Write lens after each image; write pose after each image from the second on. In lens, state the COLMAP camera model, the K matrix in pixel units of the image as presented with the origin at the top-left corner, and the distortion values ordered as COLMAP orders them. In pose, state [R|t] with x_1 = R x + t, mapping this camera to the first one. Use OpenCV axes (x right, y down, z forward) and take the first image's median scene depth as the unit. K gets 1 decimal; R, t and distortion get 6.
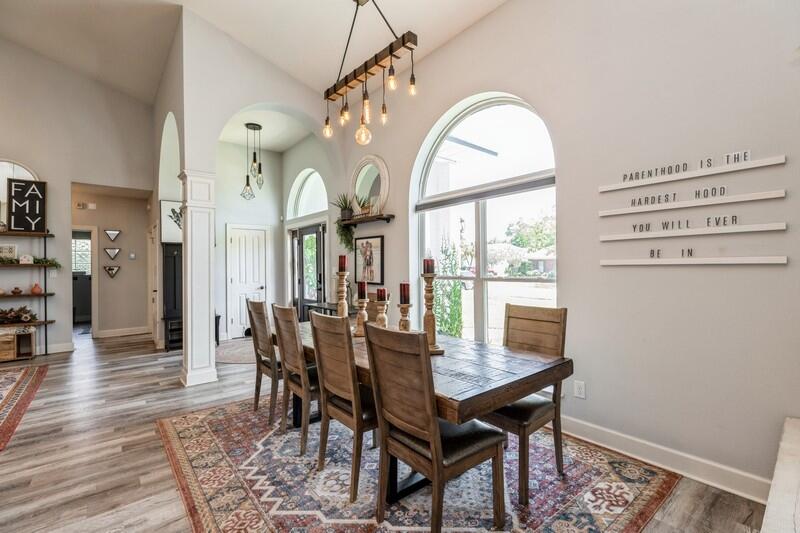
lens RADIAL K [[359.2, 0, 397.8], [0, 359.2, 261.9], [0, 0, 1]] dist [0.008671, -0.001928]
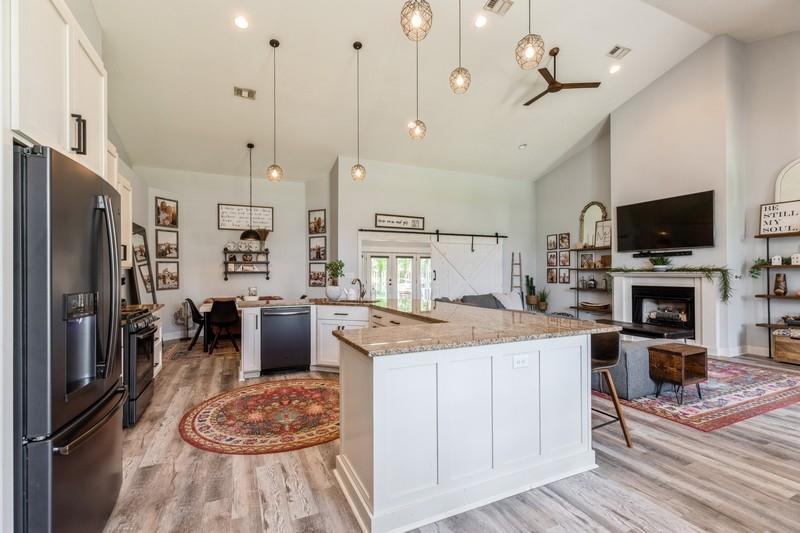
lens RADIAL K [[359.2, 0, 398.0], [0, 359.2, 267.9], [0, 0, 1]] dist [0.008671, -0.001928]
pose [[-0.249080, -0.001689, -0.968482, 0.119025], [0.016326, 0.999849, -0.005943, 0.002317], [0.968345, -0.017292, -0.249014, 0.188676]]
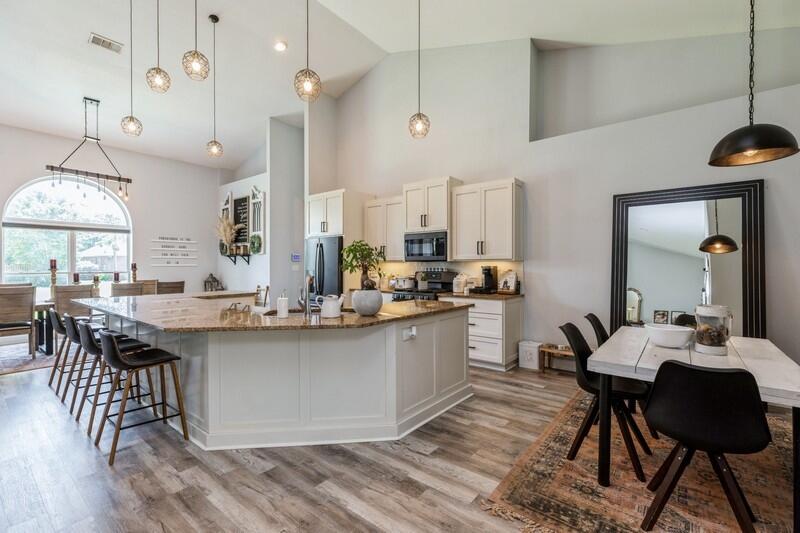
lens RADIAL K [[359.2, 0, 397.2], [0, 359.2, 266.7], [0, 0, 1]] dist [0.008671, -0.001928]
pose [[-0.211608, 0.008415, 0.977318, -1.402853], [-0.007491, 0.999920, -0.010232, 0.015995], [-0.977326, -0.009486, -0.211528, -0.182963]]
